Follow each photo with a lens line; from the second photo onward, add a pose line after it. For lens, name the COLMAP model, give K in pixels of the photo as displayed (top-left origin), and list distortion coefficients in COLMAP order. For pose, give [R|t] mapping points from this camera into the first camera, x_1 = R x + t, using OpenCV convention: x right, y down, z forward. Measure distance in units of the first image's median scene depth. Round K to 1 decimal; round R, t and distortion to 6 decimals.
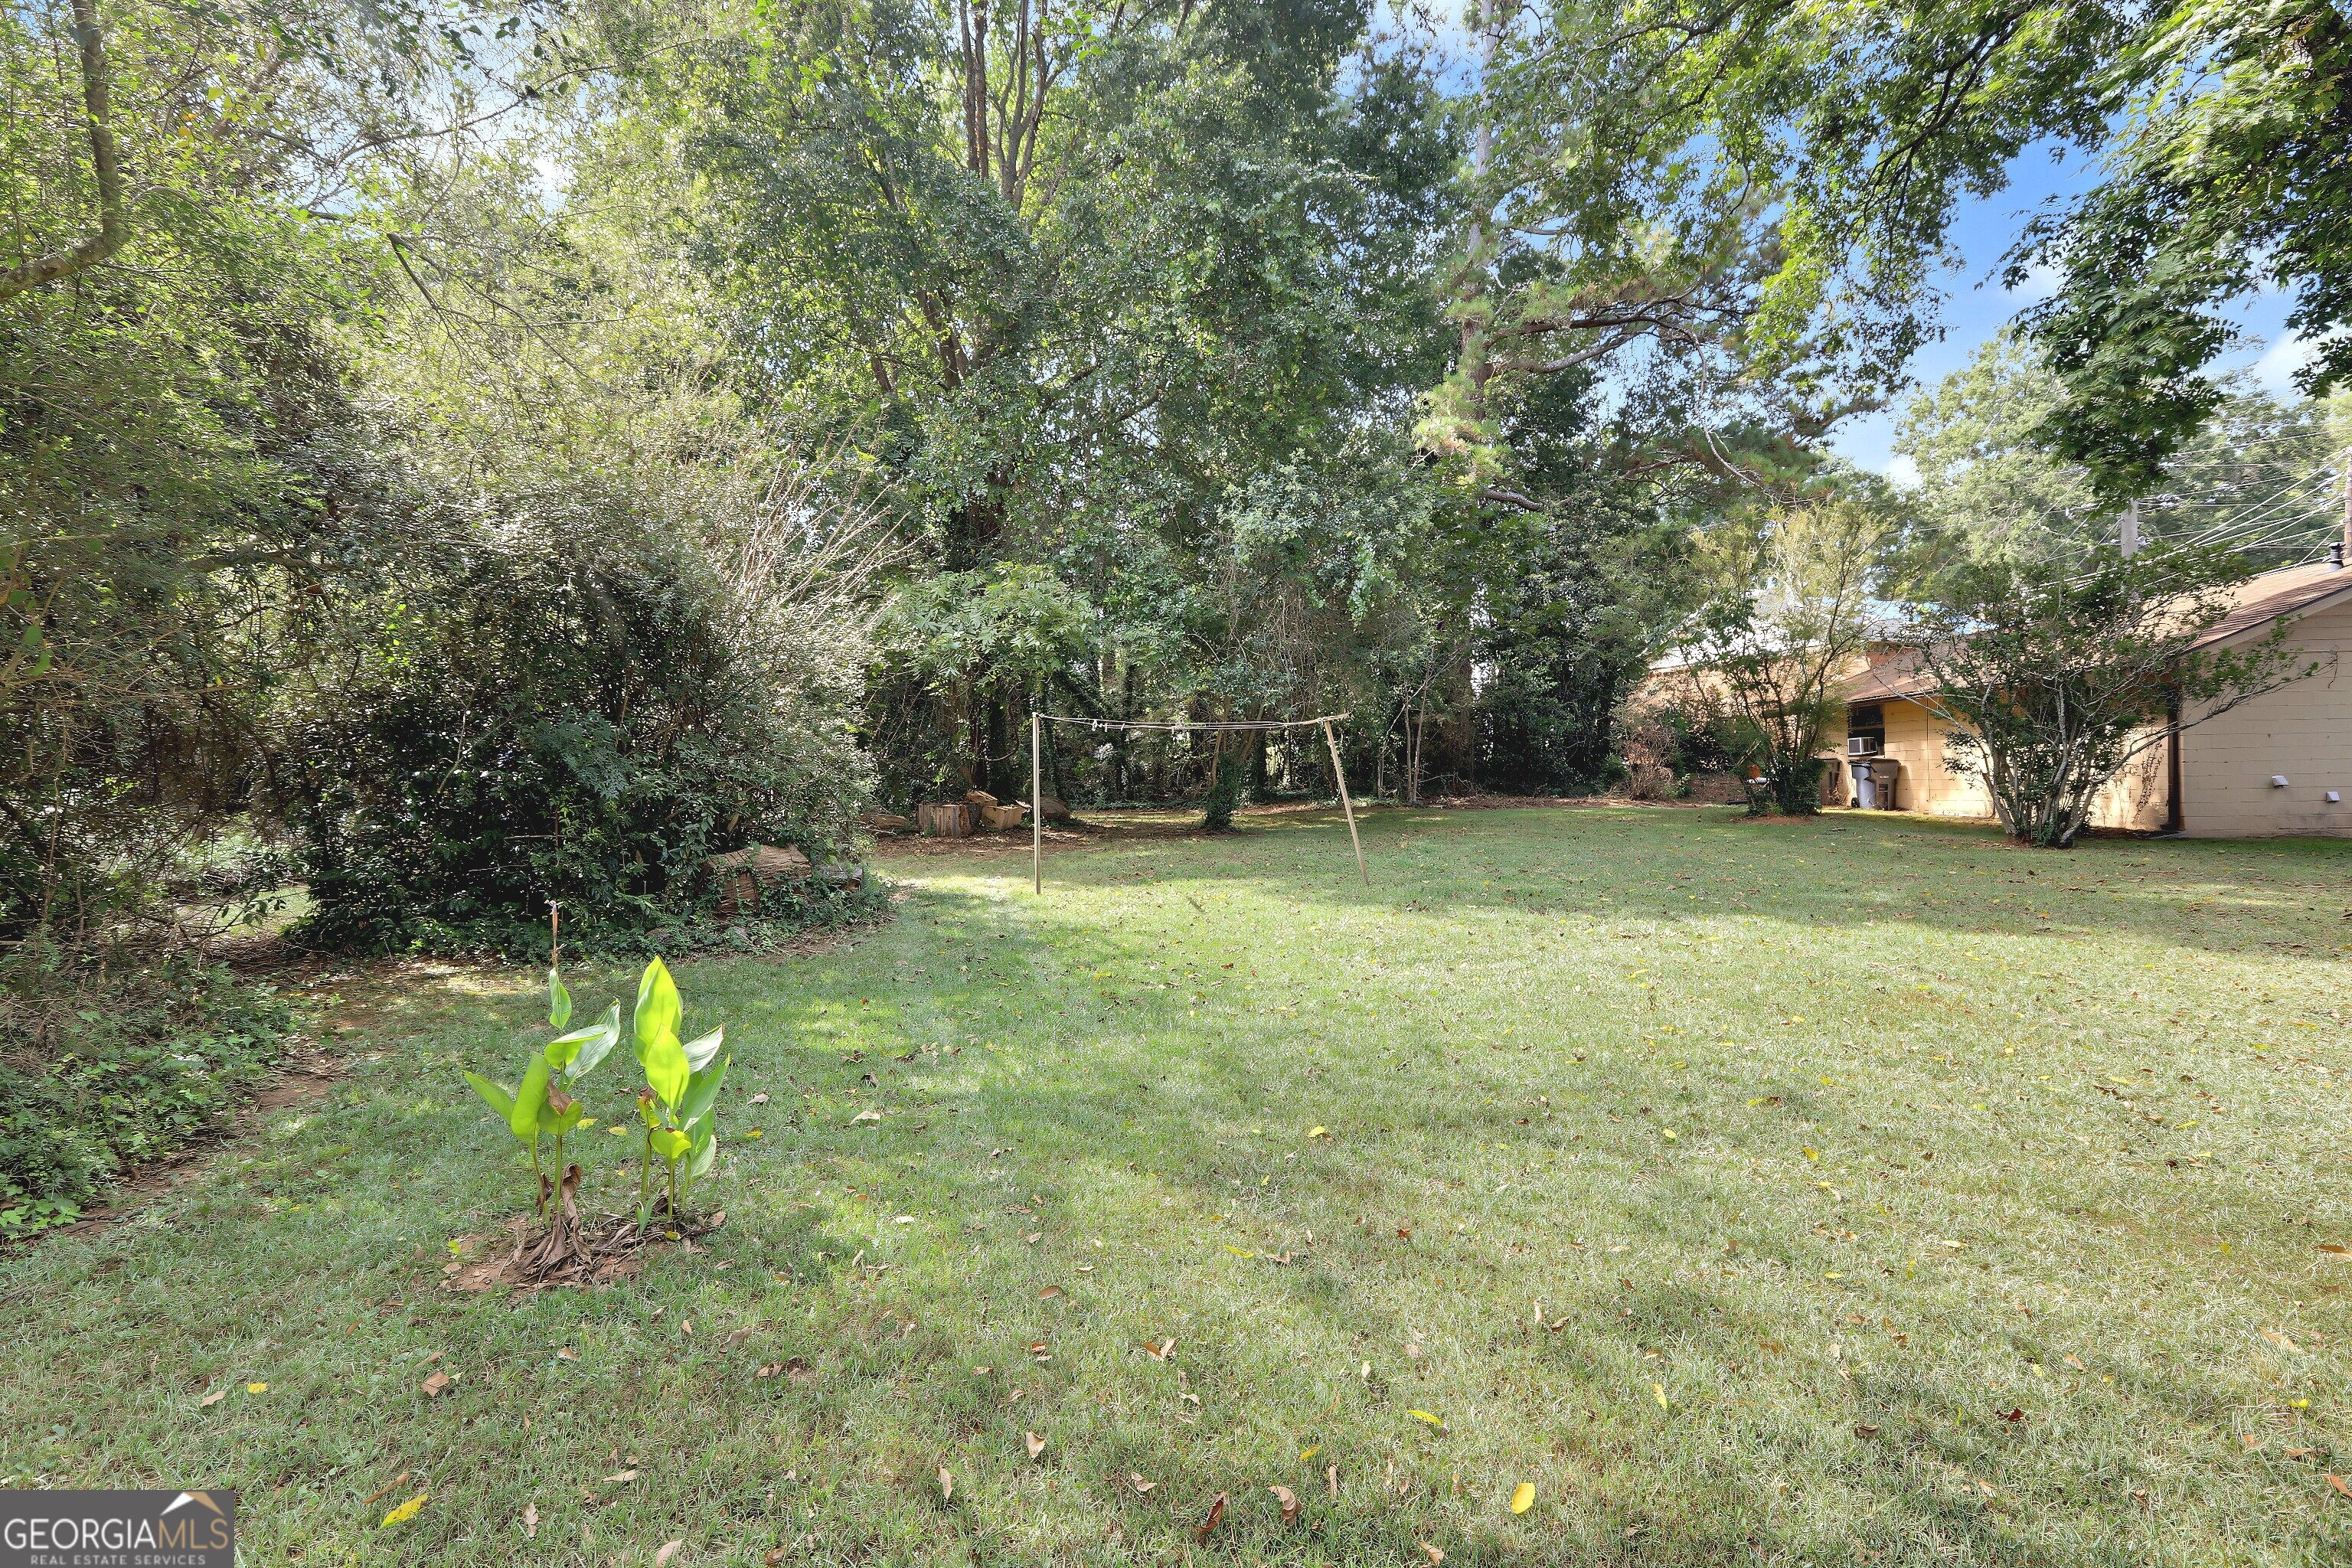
lens RADIAL K [[1061.6, 0, 1174.8], [0, 1061.6, 780.0], [0, 0, 1]] dist [0.002113, -0.000512]
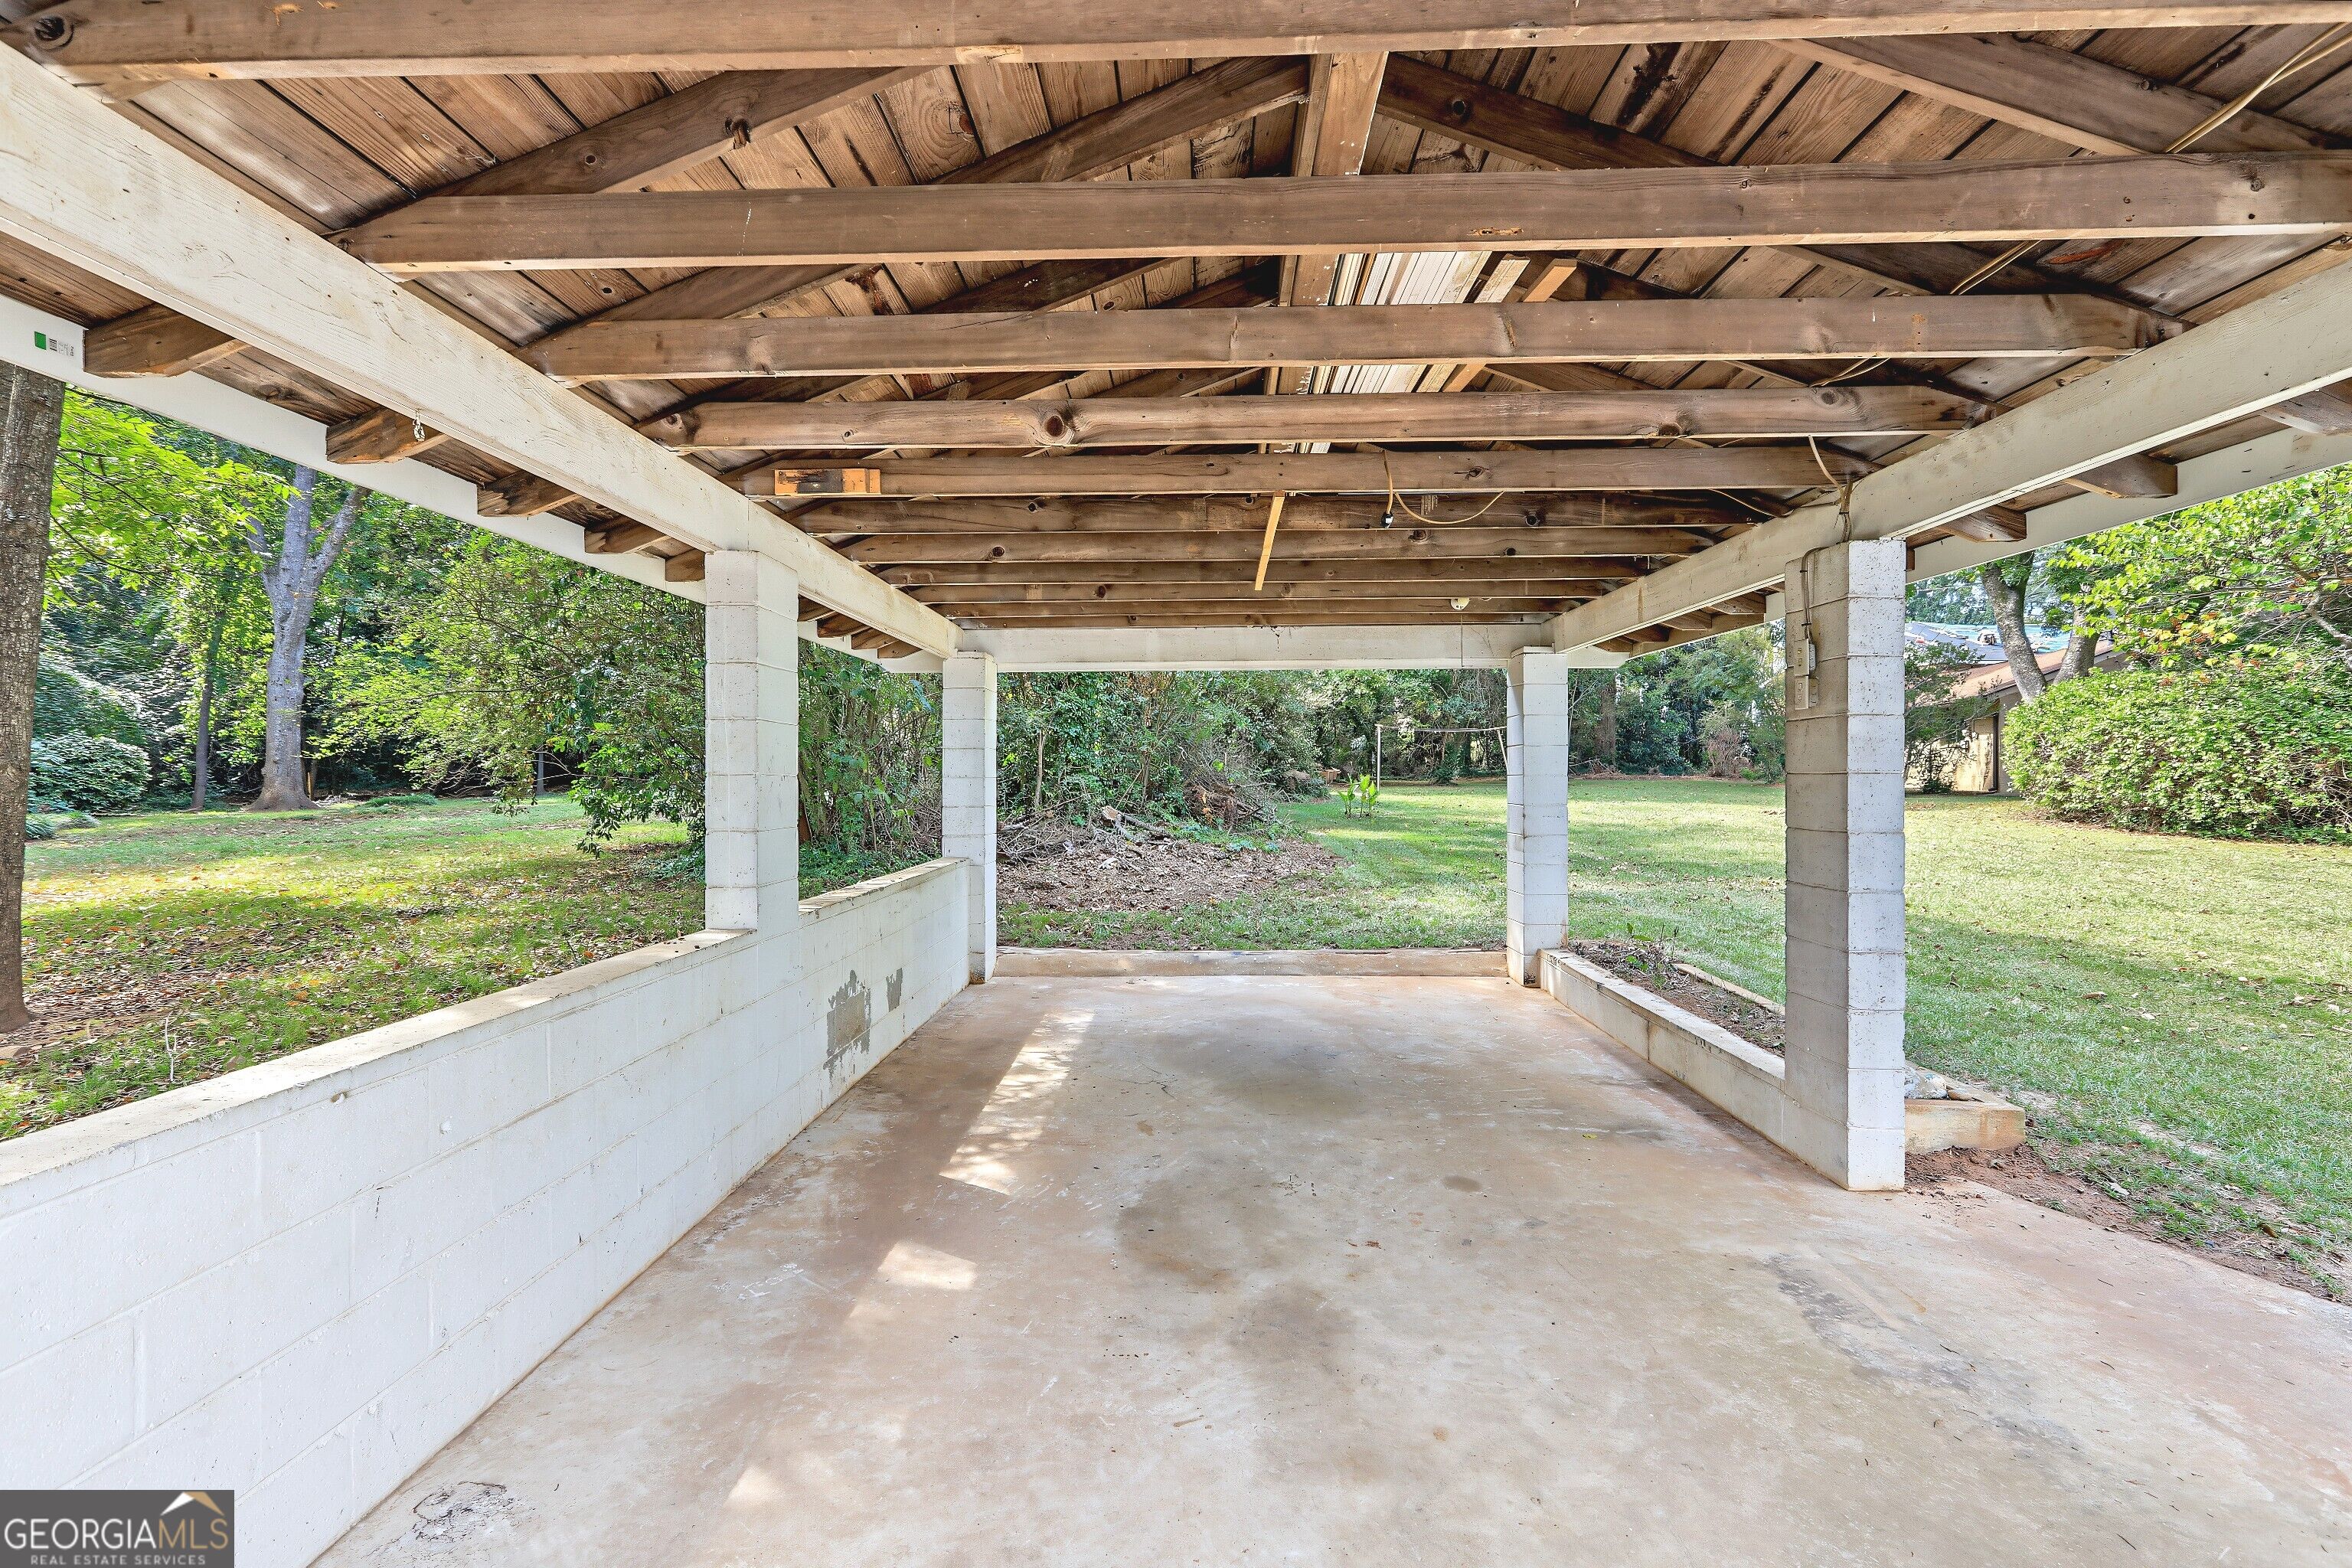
lens RADIAL K [[1061.6, 0, 1175.8], [0, 1061.6, 778.6], [0, 0, 1]] dist [0.002113, -0.000512]
pose [[0.982769, 0.017032, -0.184054, -0.084246], [-0.016715, 0.999855, 0.003274, 0.042182], [0.184083, -0.000141, 0.982911, -0.994204]]
